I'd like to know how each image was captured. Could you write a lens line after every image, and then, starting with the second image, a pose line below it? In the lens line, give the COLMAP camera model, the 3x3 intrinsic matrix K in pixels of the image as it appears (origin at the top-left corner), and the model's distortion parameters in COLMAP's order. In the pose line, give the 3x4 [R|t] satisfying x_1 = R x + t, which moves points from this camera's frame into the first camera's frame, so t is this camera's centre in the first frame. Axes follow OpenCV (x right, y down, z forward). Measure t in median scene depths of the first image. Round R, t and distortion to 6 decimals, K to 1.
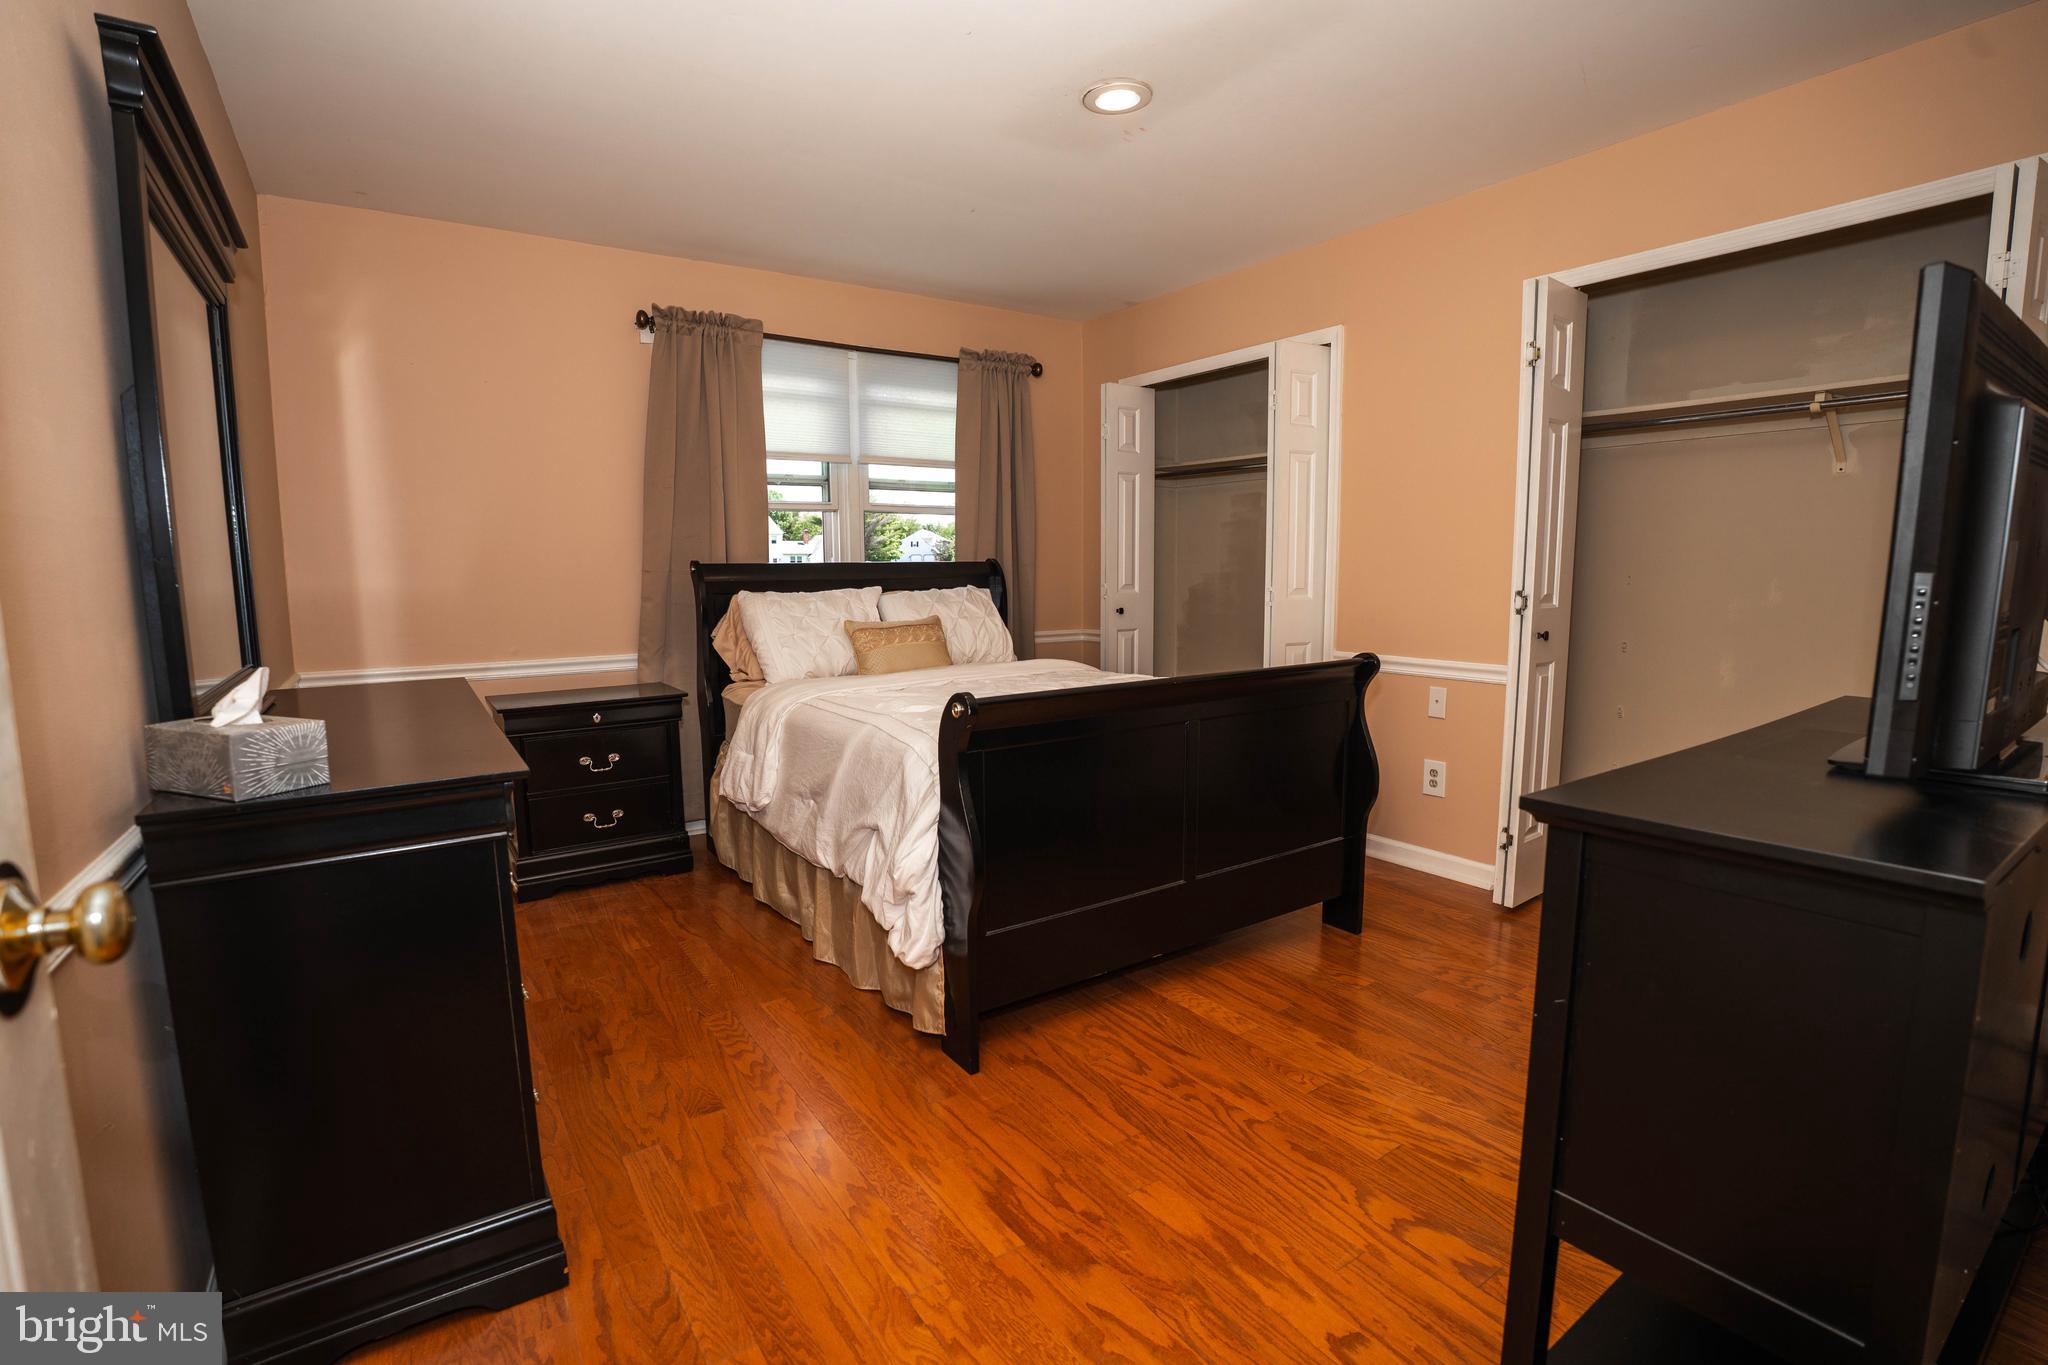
lens RADIAL K [[938.8, 0, 1039.9], [0, 938.8, 679.2], [0, 0, 1]] dist [-0.054975, 0.008100]
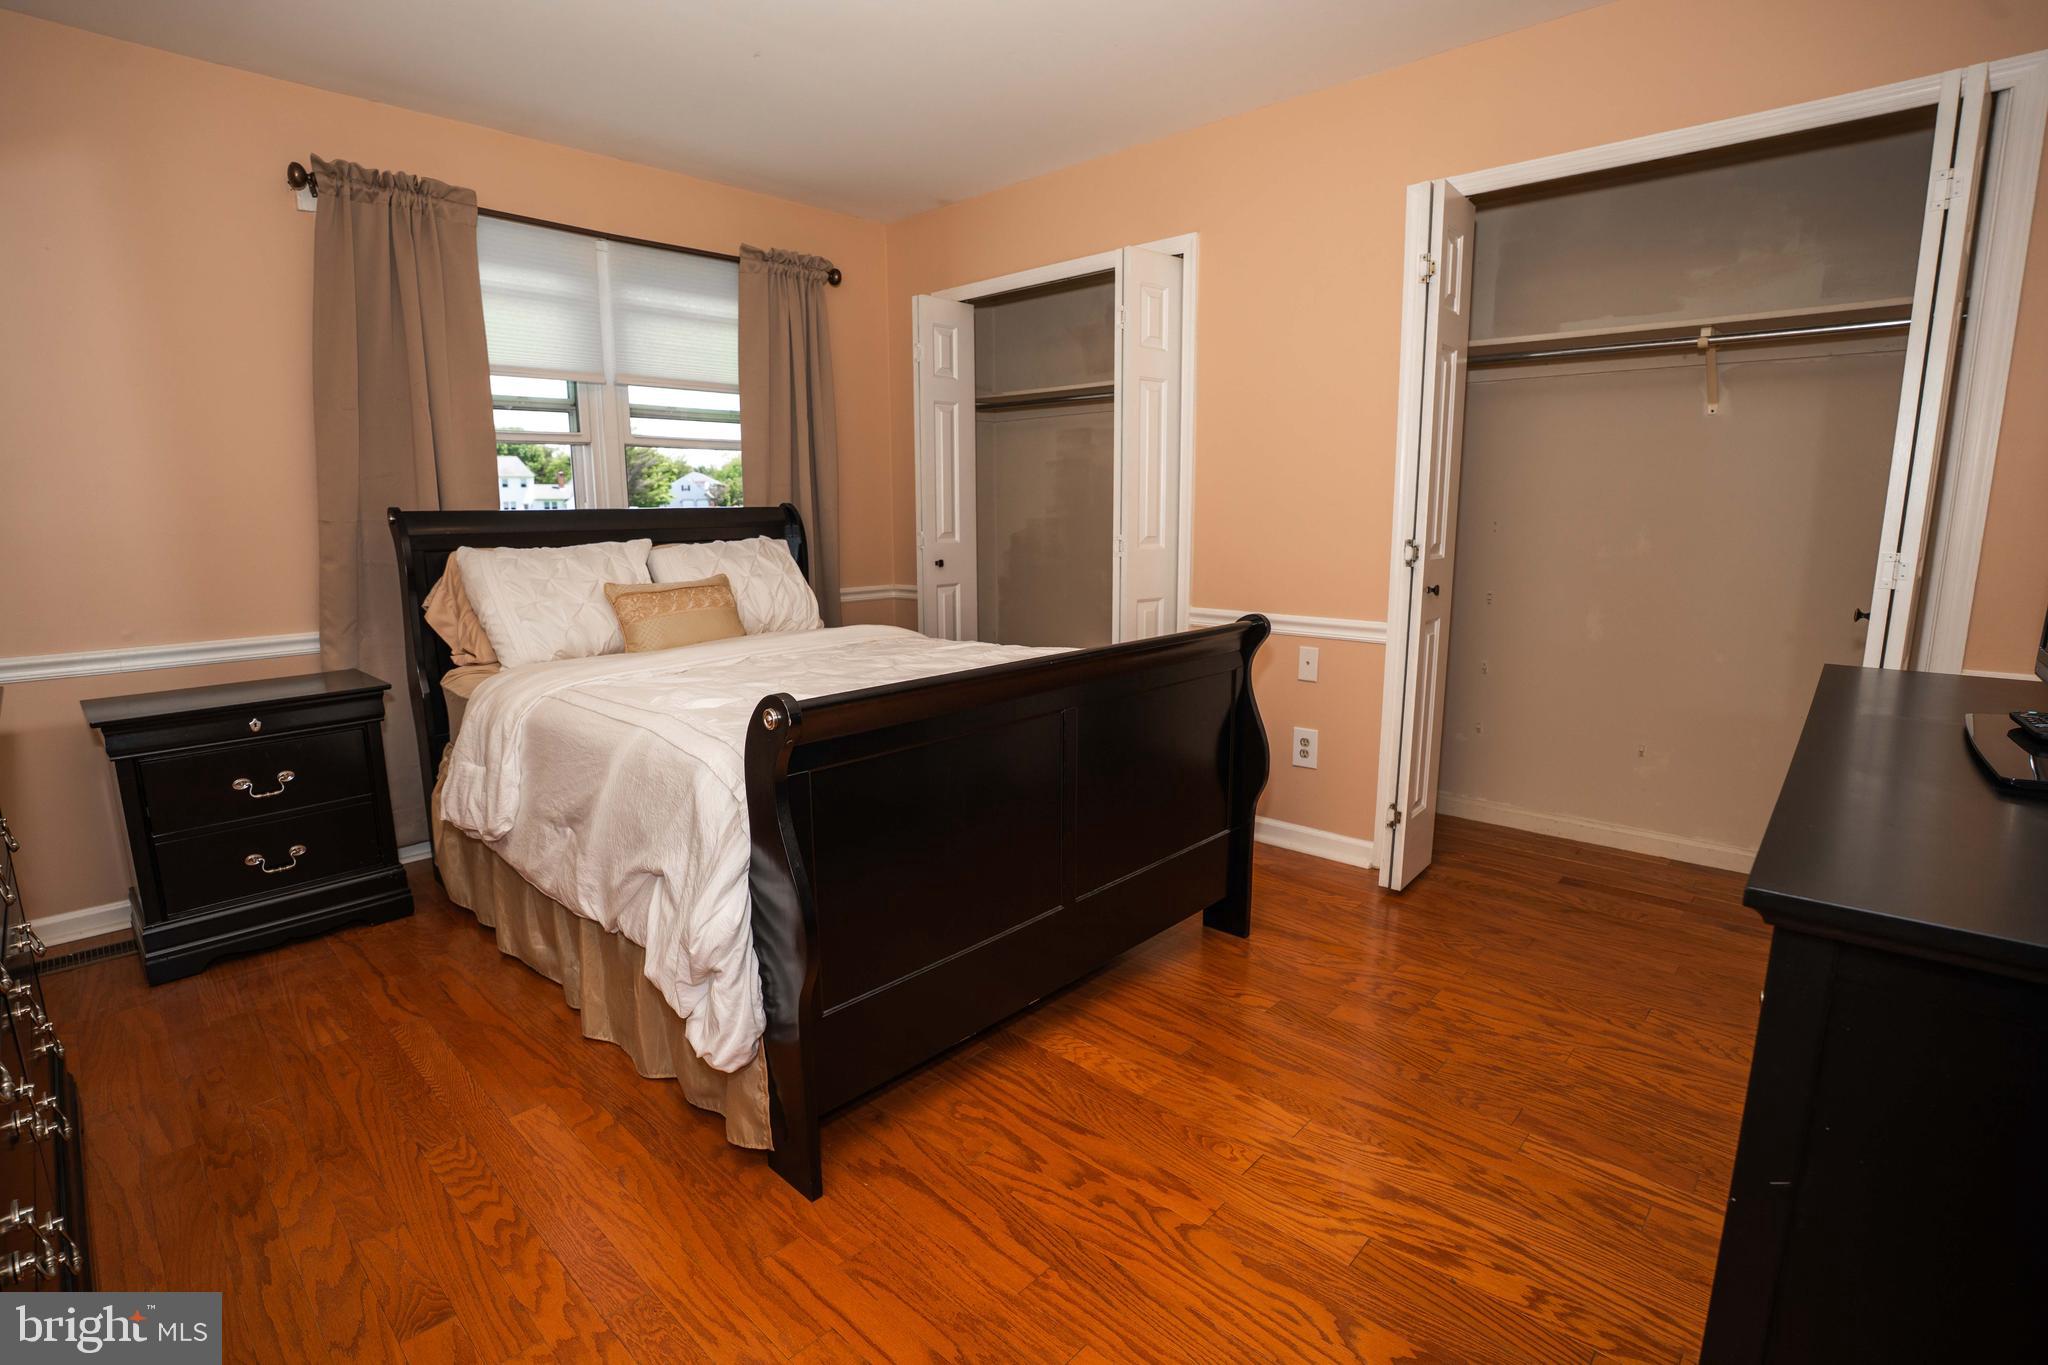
lens RADIAL K [[938.8, 0, 1019.8], [0, 938.8, 677.8], [0, 0, 1]] dist [-0.054975, 0.008100]
pose [[0.978497, -0.035719, 0.203147, -0.034055], [0.024164, 0.997961, 0.059078, -0.025117], [-0.204843, -0.052899, 0.977364, 0.196442]]
